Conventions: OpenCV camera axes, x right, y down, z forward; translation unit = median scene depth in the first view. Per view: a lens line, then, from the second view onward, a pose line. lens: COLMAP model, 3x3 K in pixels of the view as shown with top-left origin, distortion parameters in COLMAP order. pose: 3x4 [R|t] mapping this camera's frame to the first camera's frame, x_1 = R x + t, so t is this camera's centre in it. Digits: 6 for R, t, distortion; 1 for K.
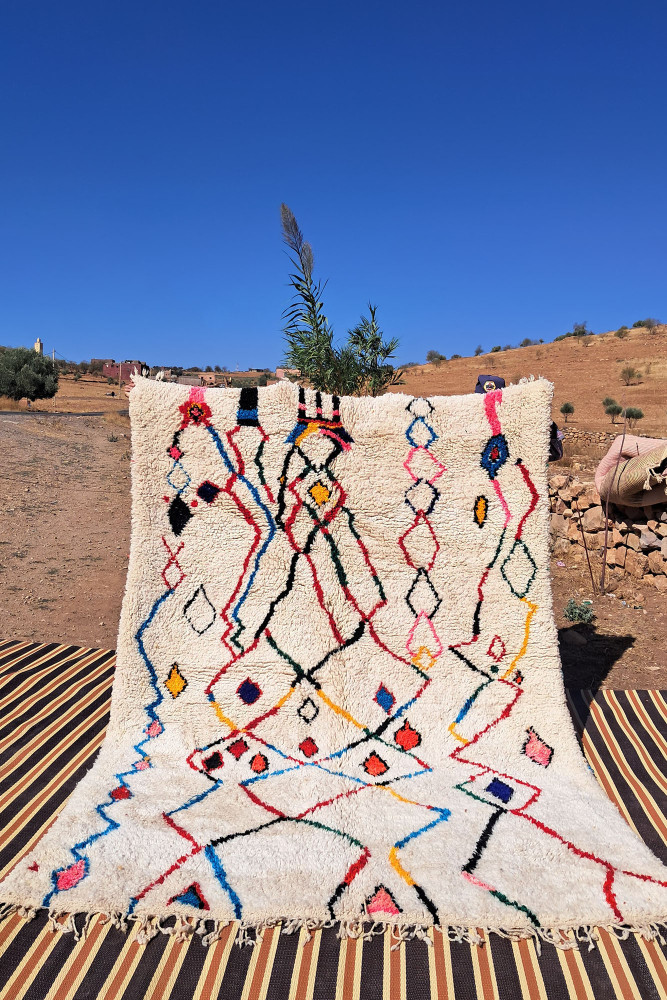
lens RADIAL K [[842.1, 0, 342.5], [0, 842.1, 468.5], [0, 0, 1]] dist [0.186660, -0.688595]
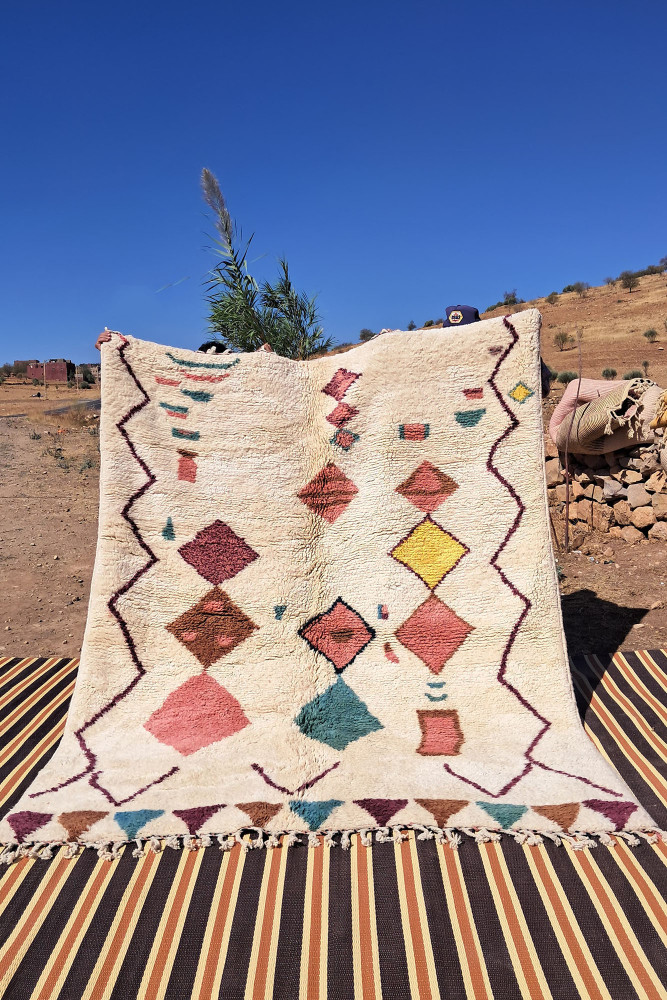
lens RADIAL K [[845.1, 0, 331.7], [0, 845.1, 489.1], [0, 0, 1]] dist [0.006189, 0.000218]
pose [[0.995817, -0.073895, 0.053745, 0.007591], [0.071827, 0.996637, 0.039451, 0.024468], [-0.056479, -0.035426, 0.997775, 0.101844]]
